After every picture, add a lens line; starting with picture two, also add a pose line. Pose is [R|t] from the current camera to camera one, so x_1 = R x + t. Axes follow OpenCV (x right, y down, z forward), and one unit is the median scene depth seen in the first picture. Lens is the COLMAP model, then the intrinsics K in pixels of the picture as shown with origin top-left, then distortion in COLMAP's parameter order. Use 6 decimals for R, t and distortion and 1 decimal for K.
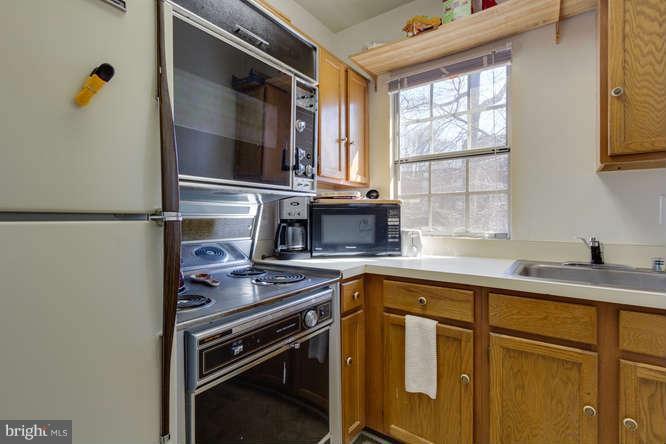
lens RADIAL K [[317.1, 0, 333.8], [0, 317.1, 218.3], [0, 0, 1]] dist [-0.003791, -0.000624]
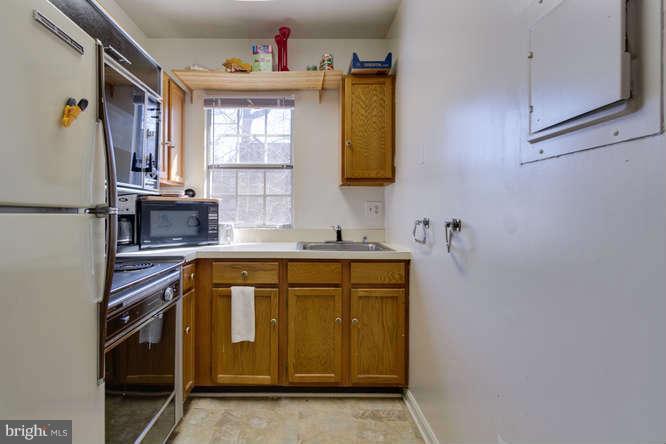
lens RADIAL K [[317.1, 0, 332.5], [0, 317.1, 216.9], [0, 0, 1]] dist [-0.003791, -0.000624]
pose [[0.764215, -0.003584, 0.644951, -0.286592], [0.000374, 0.999987, 0.005113, 0.006392], [-0.644961, -0.003666, 0.764207, -0.271225]]
